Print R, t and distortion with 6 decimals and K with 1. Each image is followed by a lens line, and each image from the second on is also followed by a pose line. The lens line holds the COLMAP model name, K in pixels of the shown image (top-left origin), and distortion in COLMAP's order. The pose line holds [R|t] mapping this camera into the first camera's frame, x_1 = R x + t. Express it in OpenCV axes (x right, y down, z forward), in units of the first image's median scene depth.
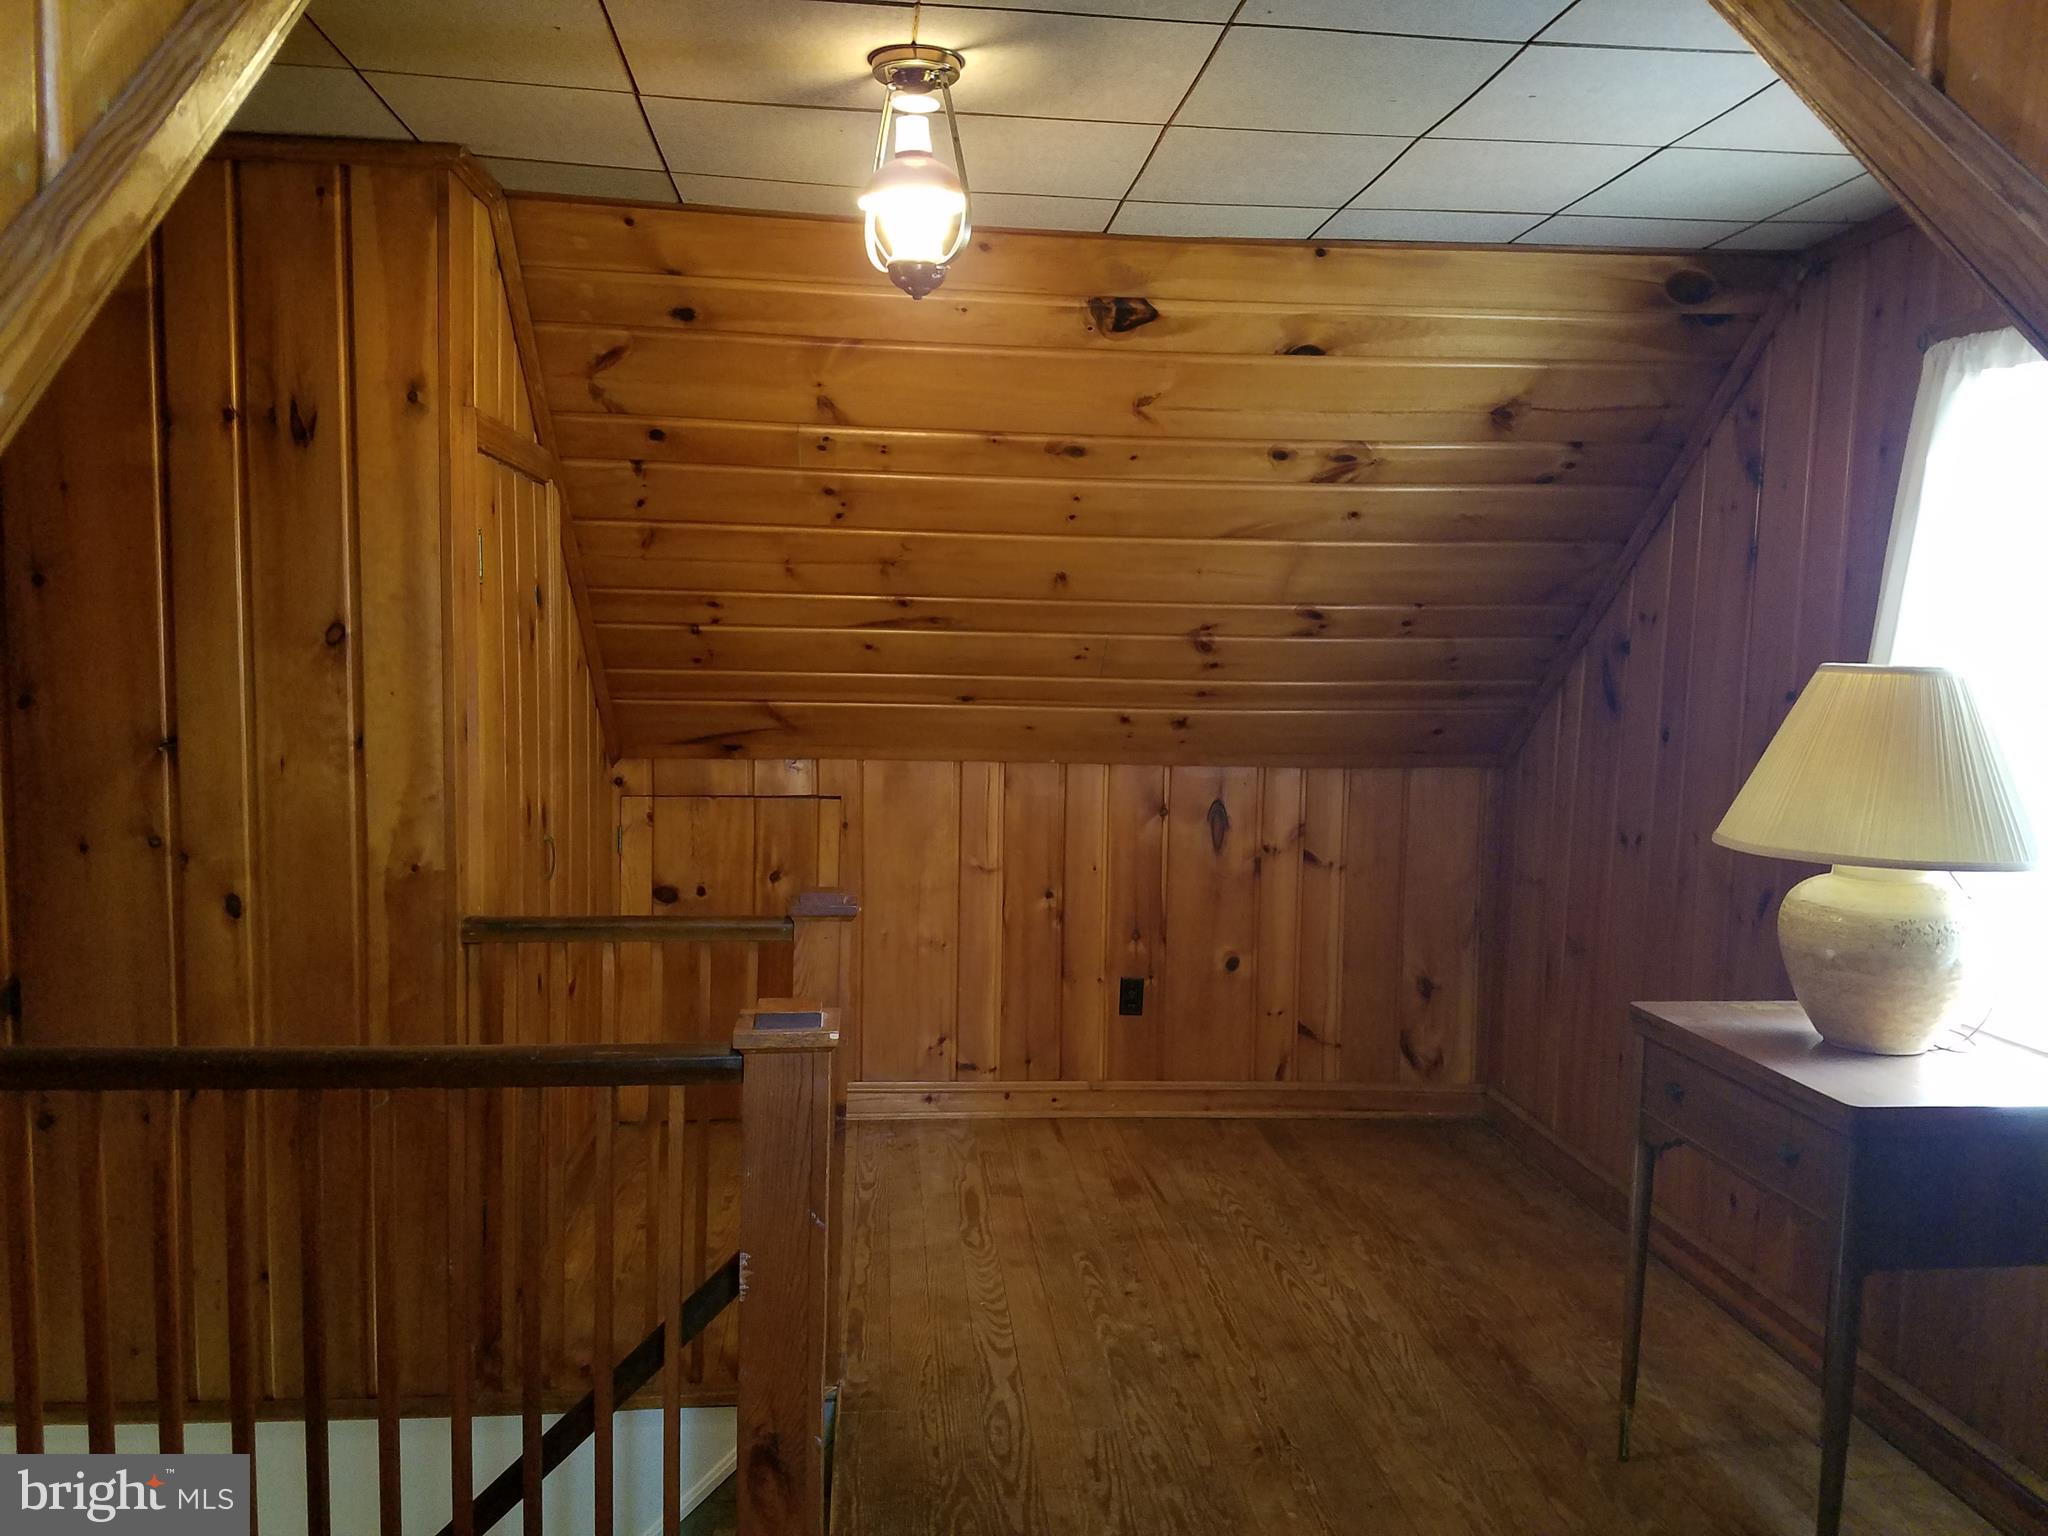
lens RADIAL K [[1552.4, 0, 1028.1], [0, 1552.4, 800.6], [0, 0, 1]] dist [0.188813, -0.266009]
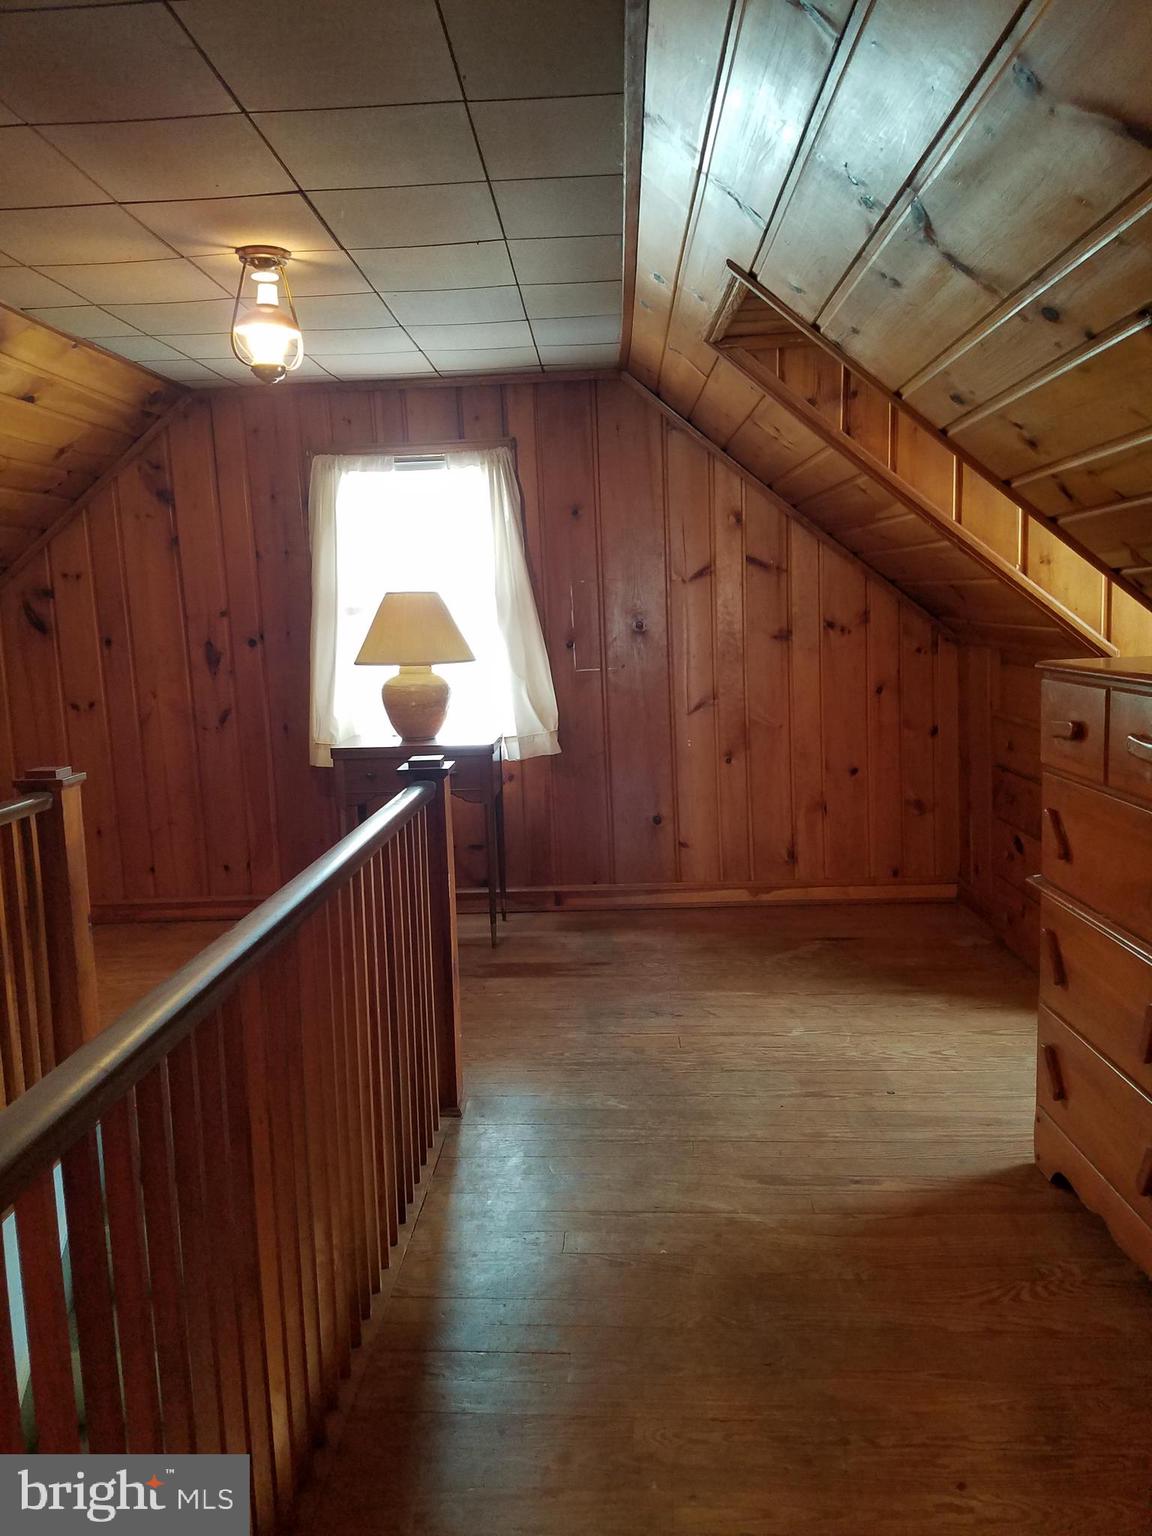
lens RADIAL K [[1164.3, 0, 561.9], [0, 1164.3, 761.1], [0, 0, 1]] dist [0.188813, -0.266009]
pose [[0.152146, -0.154709, 0.976175, -0.925088], [0.139986, 0.981089, 0.133669, -0.019138], [-0.978394, 0.116314, 0.170926, 0.322579]]
